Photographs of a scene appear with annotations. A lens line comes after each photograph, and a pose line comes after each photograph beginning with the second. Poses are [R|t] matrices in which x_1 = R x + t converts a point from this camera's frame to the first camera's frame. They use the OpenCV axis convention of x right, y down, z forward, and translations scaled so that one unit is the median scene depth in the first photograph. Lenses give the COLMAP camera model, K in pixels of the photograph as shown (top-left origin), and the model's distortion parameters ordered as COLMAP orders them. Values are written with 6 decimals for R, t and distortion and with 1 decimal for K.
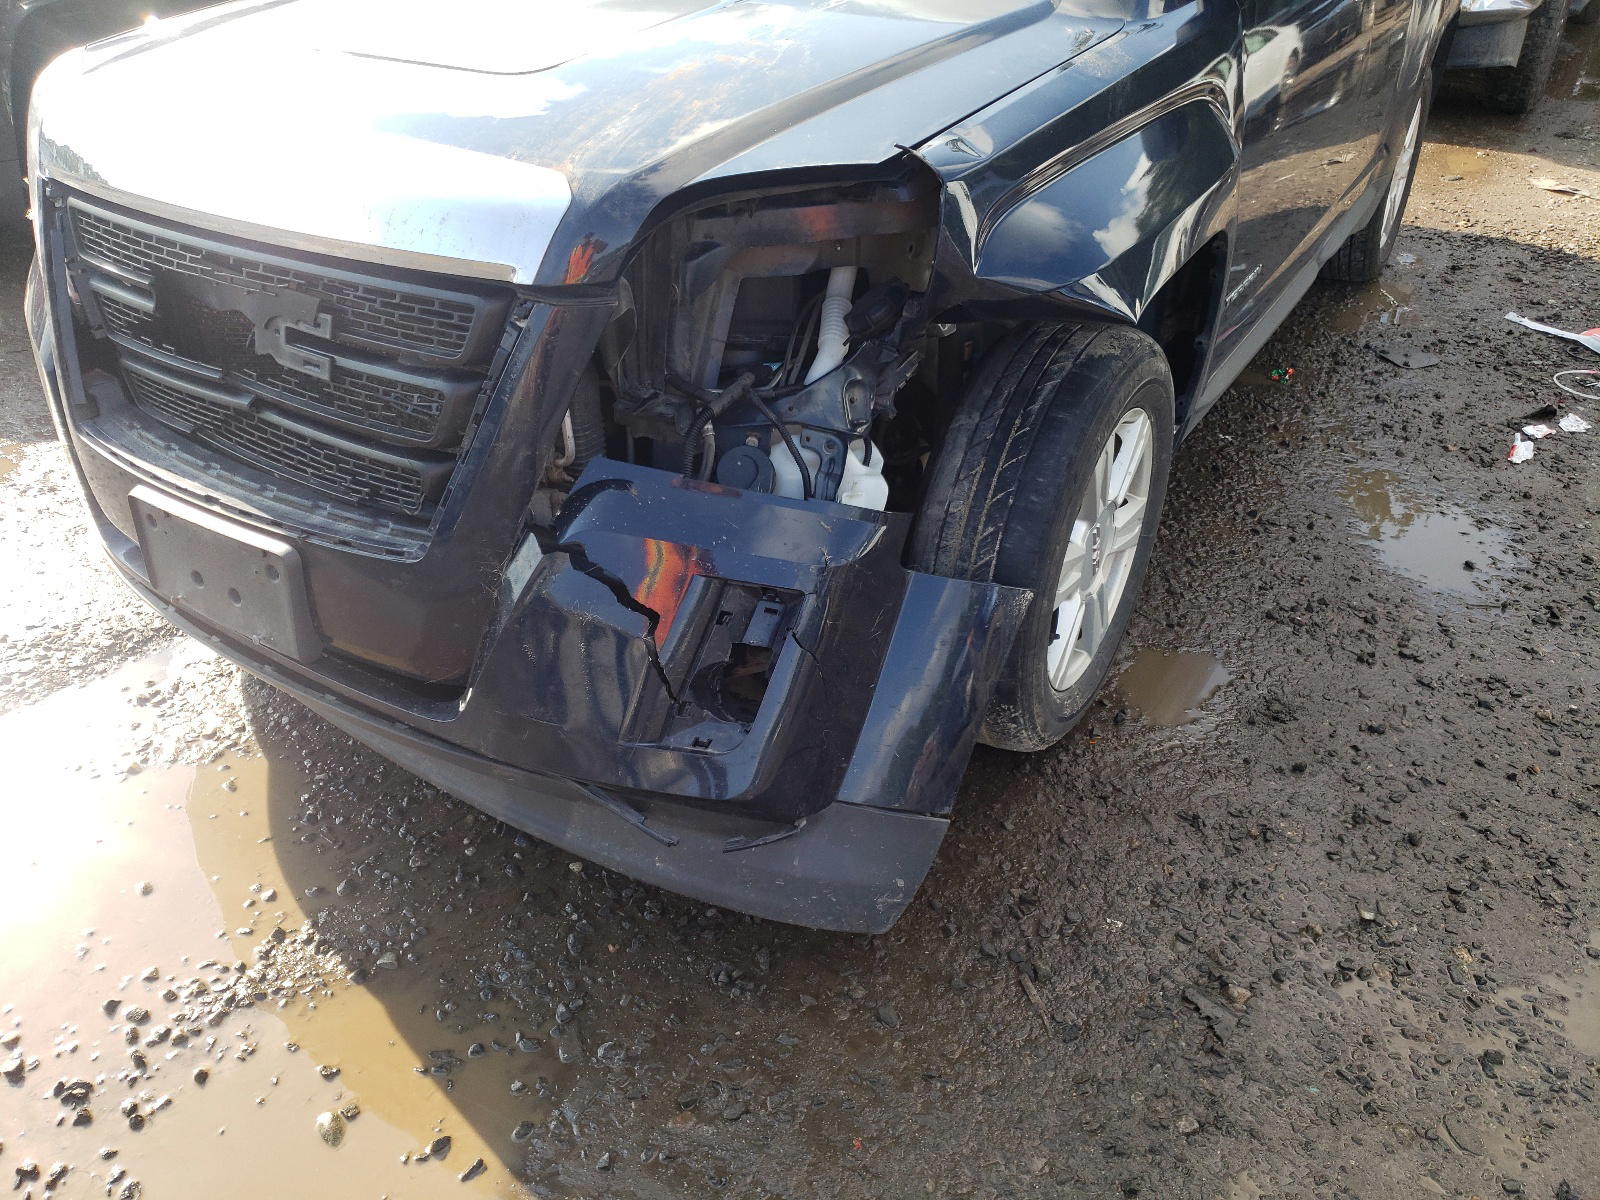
lens RADIAL K [[1178.6, 0, 800.0], [0, 1178.6, 600.0], [0, 0, 1]] dist [0.067299, -0.004997]
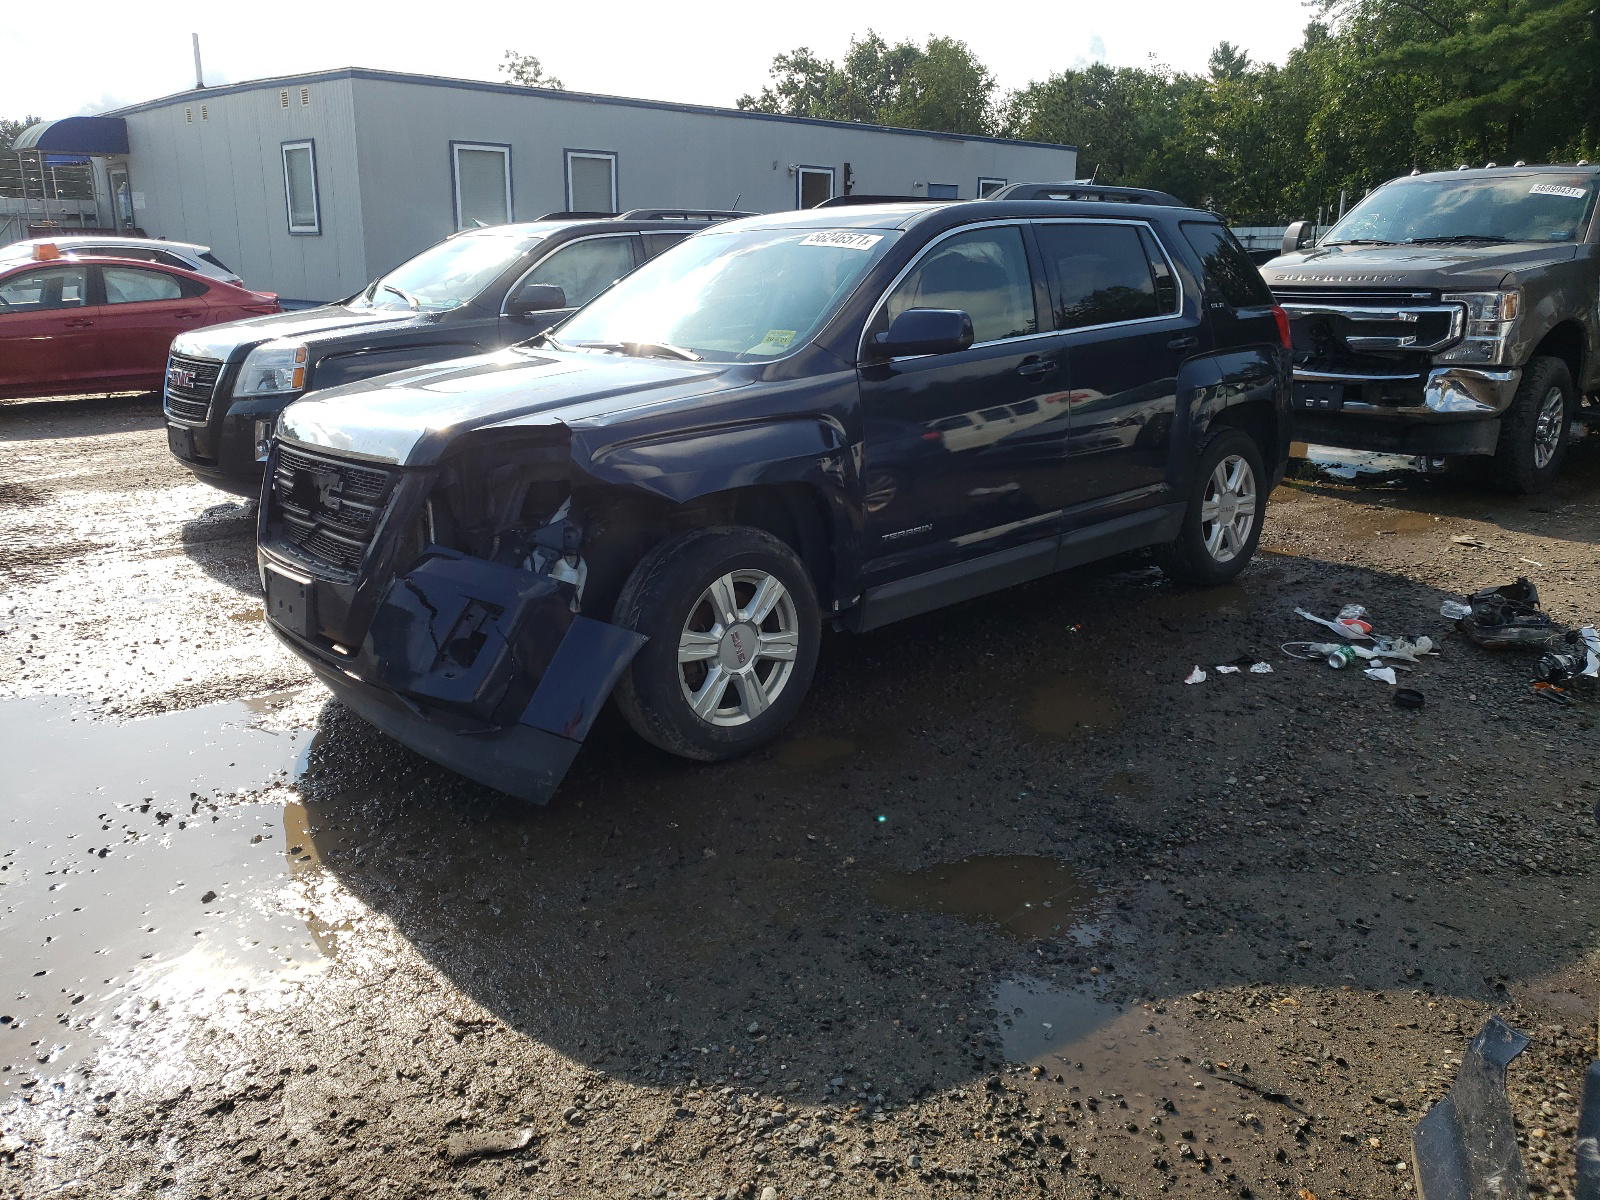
lens RADIAL K [[1214.2, 0, 800.0], [0, 1214.2, 600.0], [0, 0, 1]] dist [0.082505, 0.000876]
pose [[0.959943, 0.052339, -0.275264, 1.057803], [-0.135240, 0.946939, -0.291577, 0.520377], [0.245397, 0.317124, 0.916085, -0.853170]]
